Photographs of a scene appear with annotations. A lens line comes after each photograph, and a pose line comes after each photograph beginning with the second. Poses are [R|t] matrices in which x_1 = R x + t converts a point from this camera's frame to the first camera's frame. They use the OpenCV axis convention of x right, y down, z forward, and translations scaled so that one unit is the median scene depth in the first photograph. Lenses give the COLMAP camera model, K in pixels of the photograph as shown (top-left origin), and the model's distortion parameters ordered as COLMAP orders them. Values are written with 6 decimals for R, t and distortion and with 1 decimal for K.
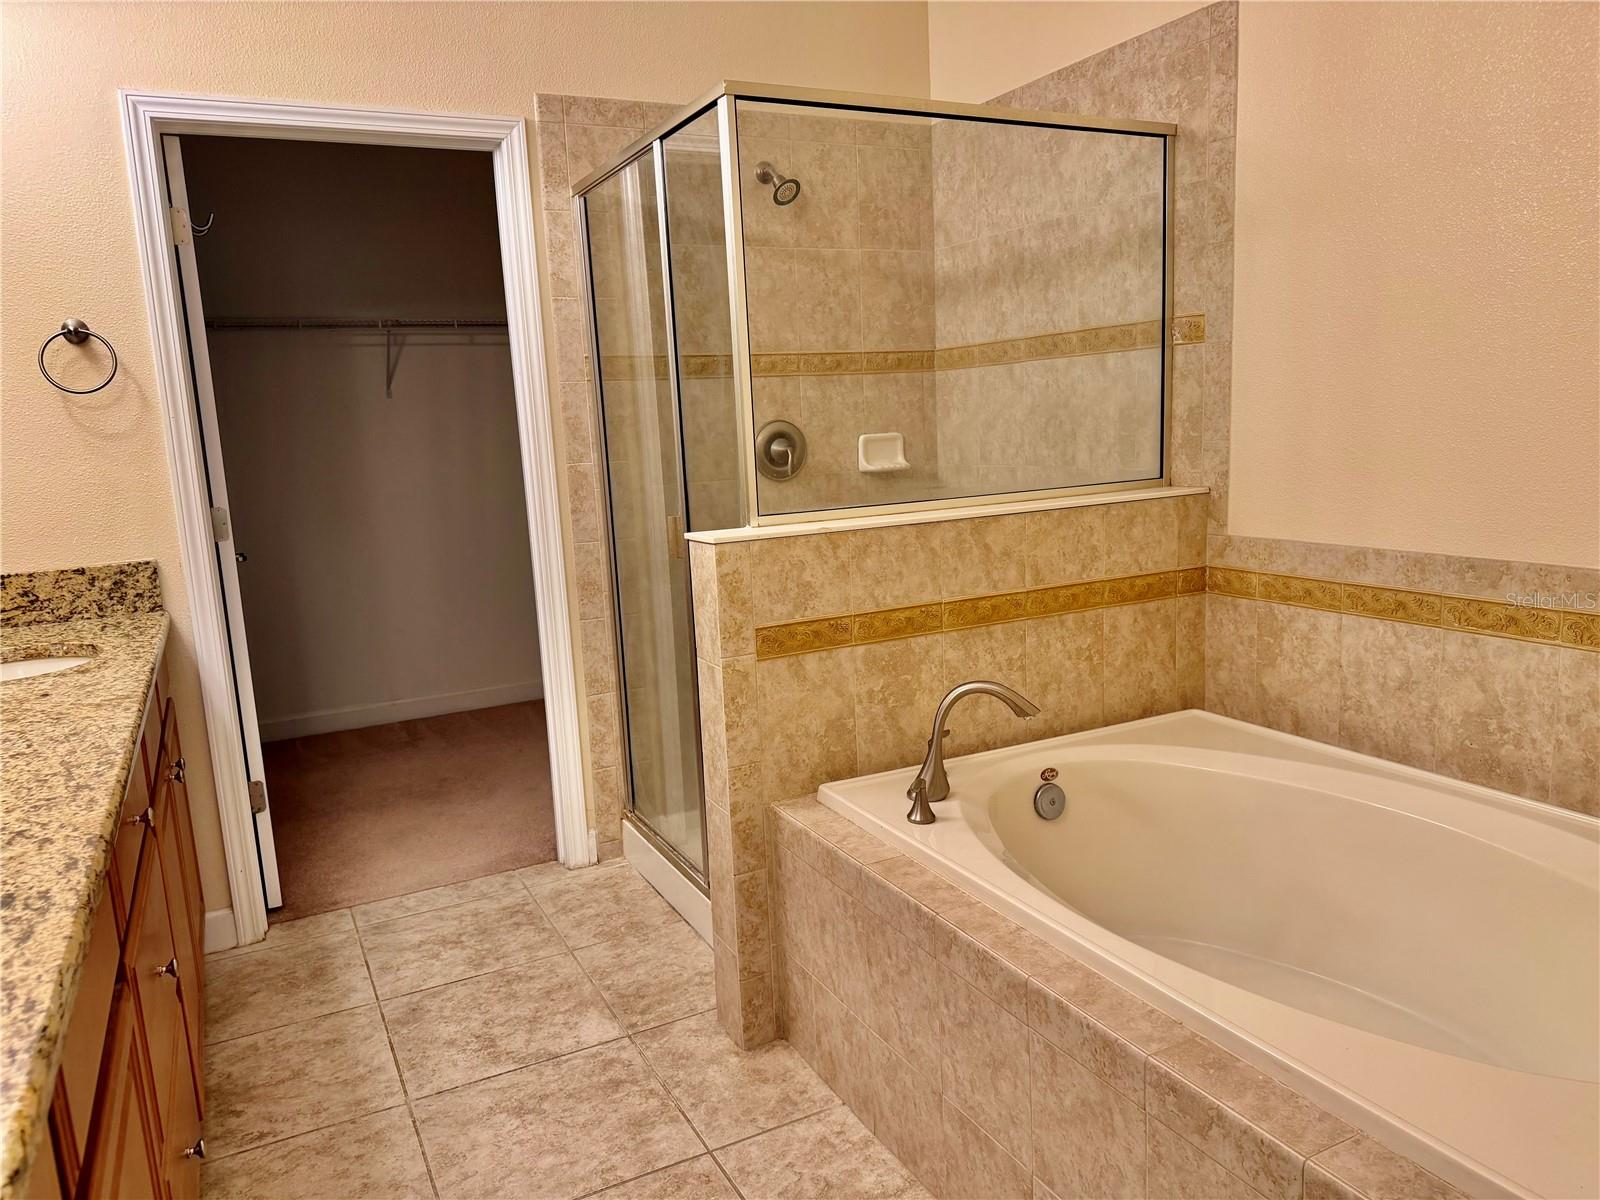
lens RADIAL K [[1113.4, 0, 800.0], [0, 1113.4, 600.0], [0, 0, 1]] dist [0.108183, -0.148974]
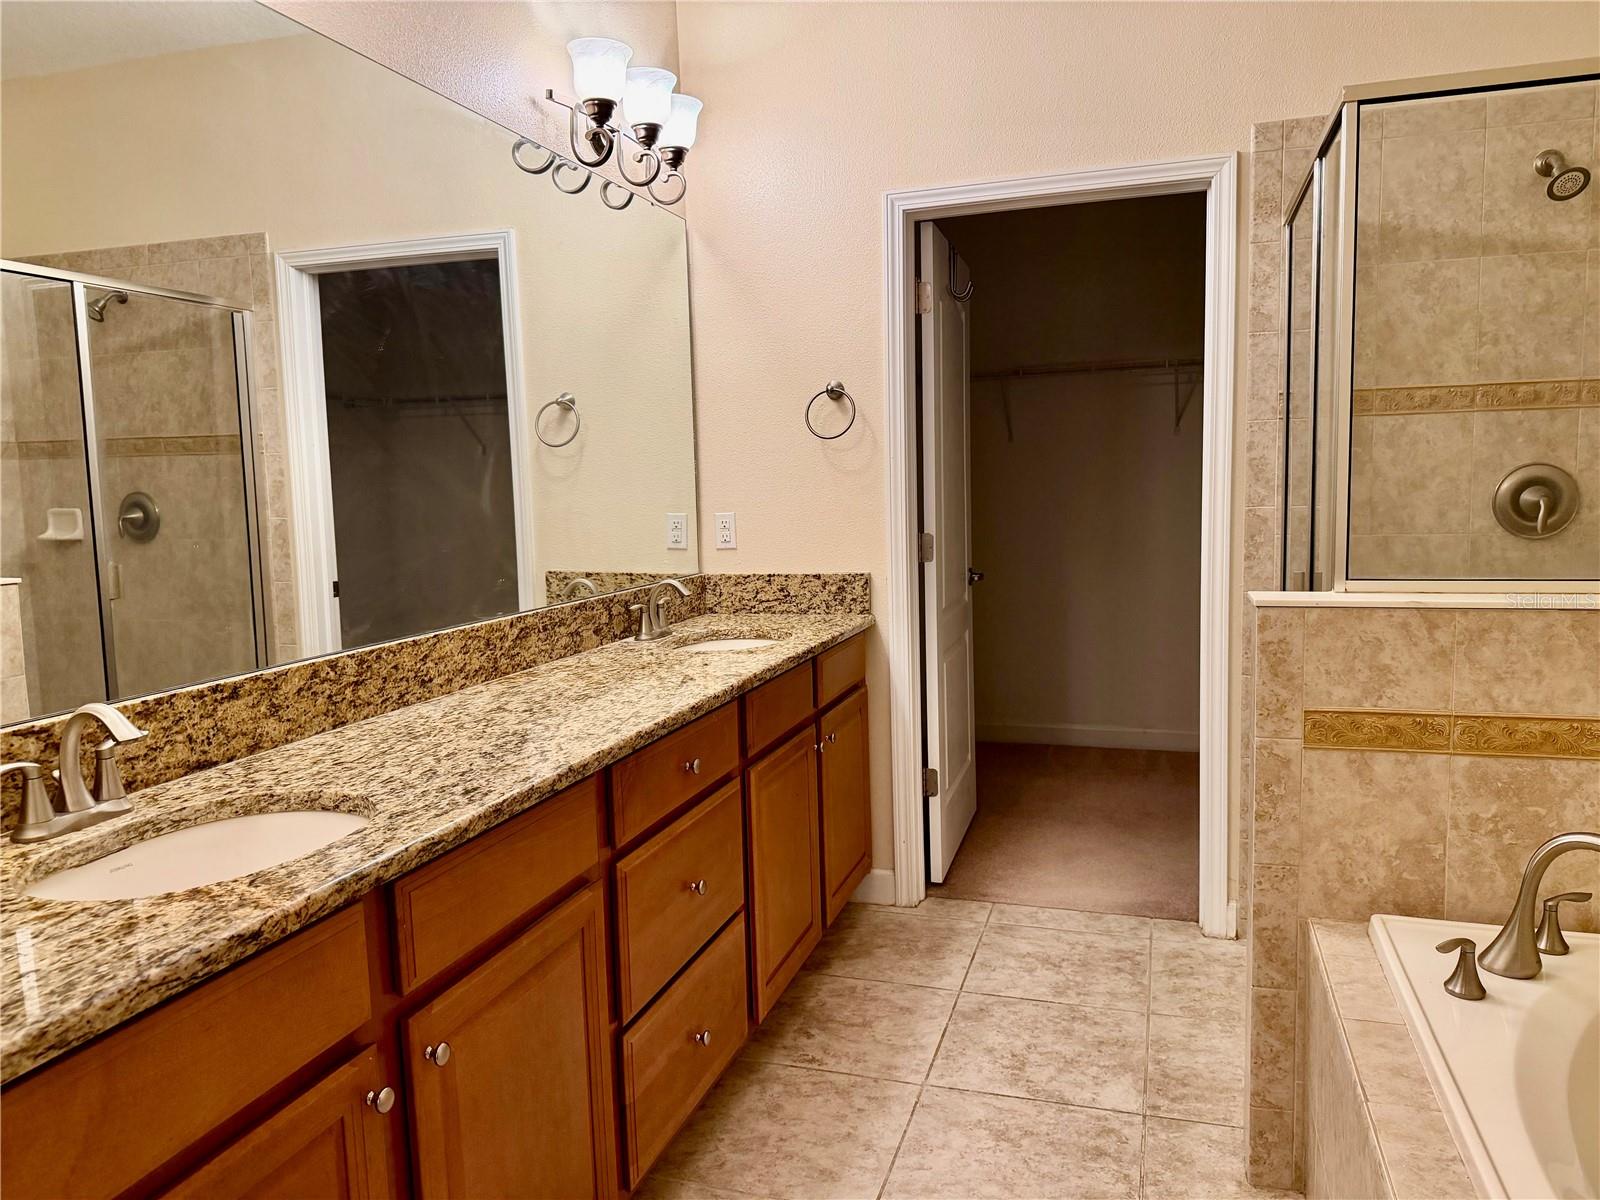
lens RADIAL K [[1111.9, 0, 800.0], [0, 1111.9, 600.0], [0, 0, 1]] dist [0.043976, -0.063306]
pose [[0.715427, 0.103122, -0.691035, 0.249467], [-0.120403, 0.992448, 0.023448, -0.029724], [0.688235, 0.066428, 0.722441, 0.099953]]
